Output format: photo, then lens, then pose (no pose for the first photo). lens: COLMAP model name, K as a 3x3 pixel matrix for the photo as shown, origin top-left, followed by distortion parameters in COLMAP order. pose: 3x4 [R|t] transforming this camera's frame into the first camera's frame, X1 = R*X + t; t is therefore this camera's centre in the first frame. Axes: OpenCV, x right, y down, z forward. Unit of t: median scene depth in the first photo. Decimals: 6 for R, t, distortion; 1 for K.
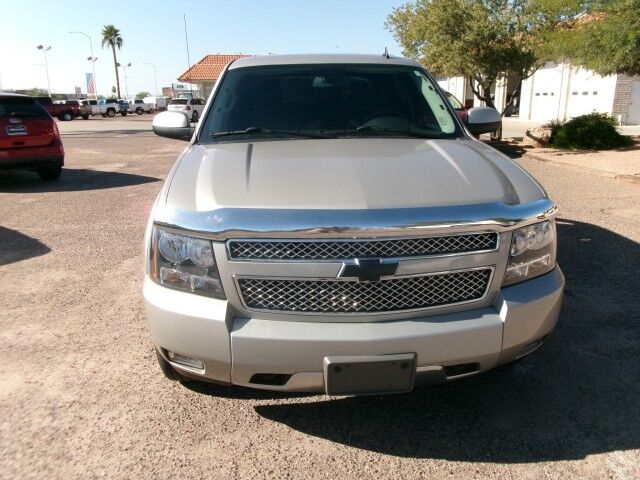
lens RADIAL K [[514.5, 0, 324.6], [0, 514.5, 241.7], [0, 0, 1]] dist [0.023953, -0.021349]
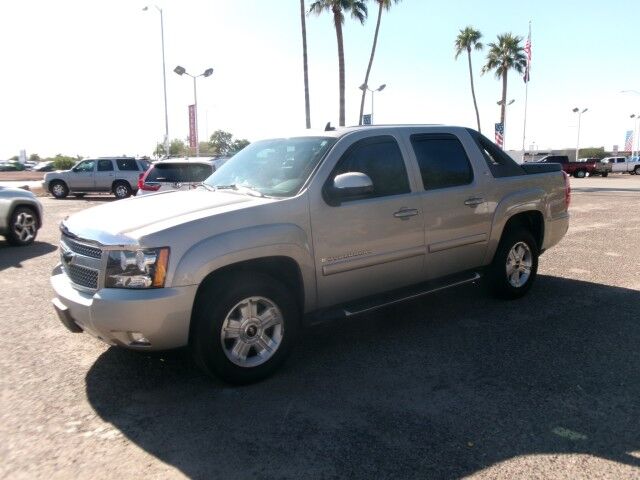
lens RADIAL K [[514.5, 0, 324.5], [0, 514.5, 238.7], [0, 0, 1]] dist [0.023953, -0.021349]
pose [[0.561810, 0.122886, -0.818088, 1.786714], [-0.213434, 0.976958, 0.000177, -0.173235], [0.799259, 0.174508, 0.575093, 0.559665]]
